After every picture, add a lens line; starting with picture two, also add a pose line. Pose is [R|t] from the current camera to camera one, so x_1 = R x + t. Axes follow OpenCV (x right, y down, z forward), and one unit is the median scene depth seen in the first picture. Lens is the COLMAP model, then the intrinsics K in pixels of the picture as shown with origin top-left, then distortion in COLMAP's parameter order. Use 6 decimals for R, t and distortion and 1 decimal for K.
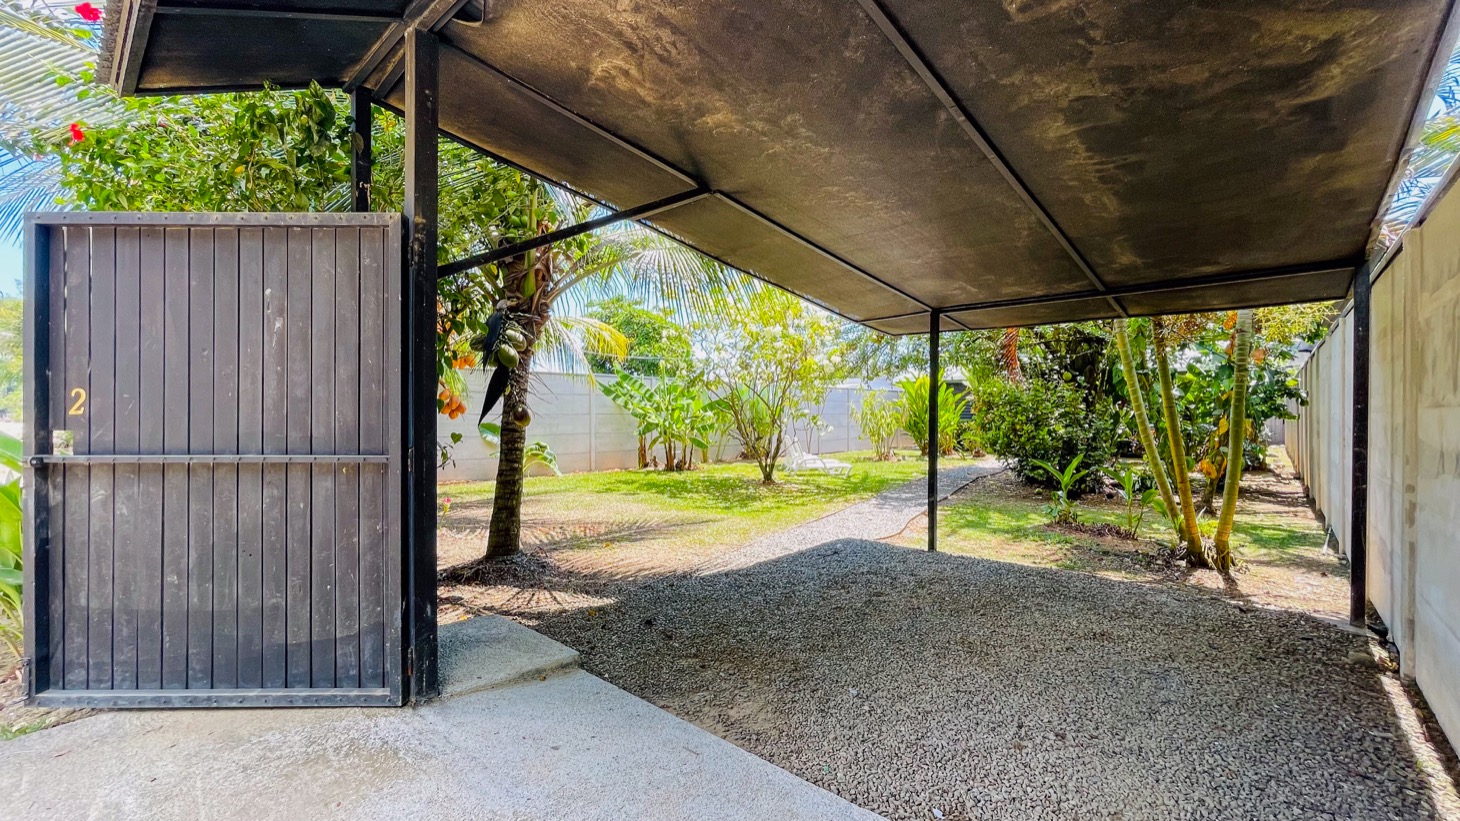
lens RADIAL K [[593.4, 0, 729.9], [0, 593.4, 408.9], [0, 0, 1]] dist [-0.000842, -0.000115]
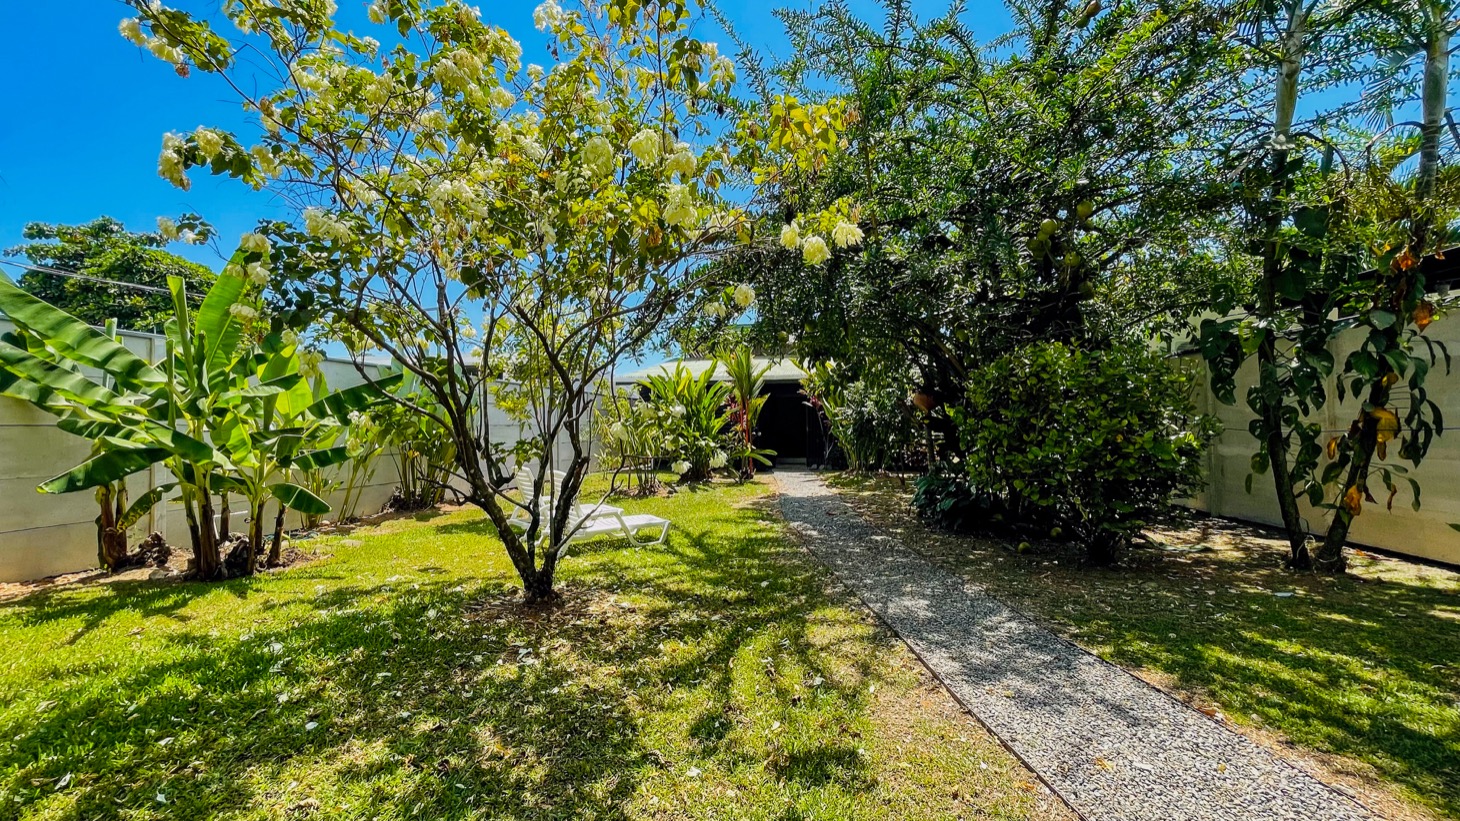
lens RADIAL K [[593.4, 0, 731.3], [0, 593.4, 418.3], [0, 0, 1]] dist [-0.000842, -0.000115]
pose [[0.823693, -0.004146, 0.567021, -0.040846], [0.003598, 0.999991, 0.002085, 0.005858], [-0.567025, 0.000322, 0.823701, 0.507156]]
